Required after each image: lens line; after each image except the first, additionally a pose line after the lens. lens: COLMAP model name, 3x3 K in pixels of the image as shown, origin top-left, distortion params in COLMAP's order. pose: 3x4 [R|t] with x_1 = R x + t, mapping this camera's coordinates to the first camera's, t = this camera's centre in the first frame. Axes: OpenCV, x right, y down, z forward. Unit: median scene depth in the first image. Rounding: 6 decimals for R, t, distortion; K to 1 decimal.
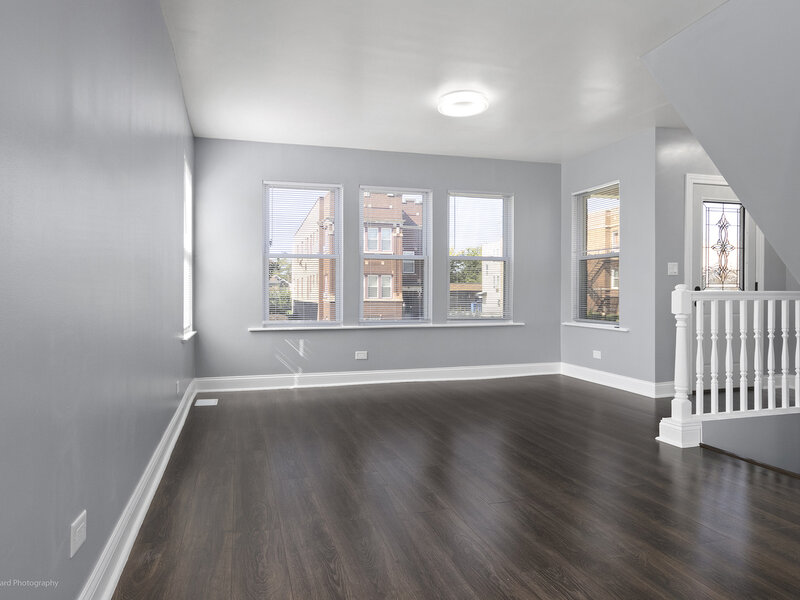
lens RADIAL K [[544.3, 0, 400.0], [0, 544.3, 300.0], [0, 0, 1]] dist [-0.000111, 0.000583]
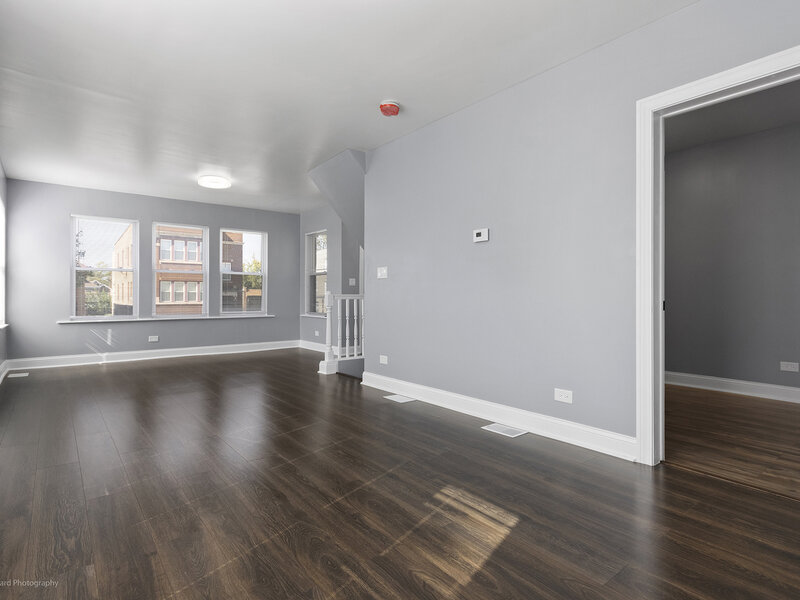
lens RADIAL K [[447.7, 0, 400.0], [0, 447.7, 300.0], [0, 0, 1]] dist [0.034507, 0.000854]
pose [[0.934553, -0.003745, 0.355806, 0.112620], [0.006131, 0.999966, -0.005579, 0.007965], [-0.355772, 0.007395, 0.934543, -0.359131]]
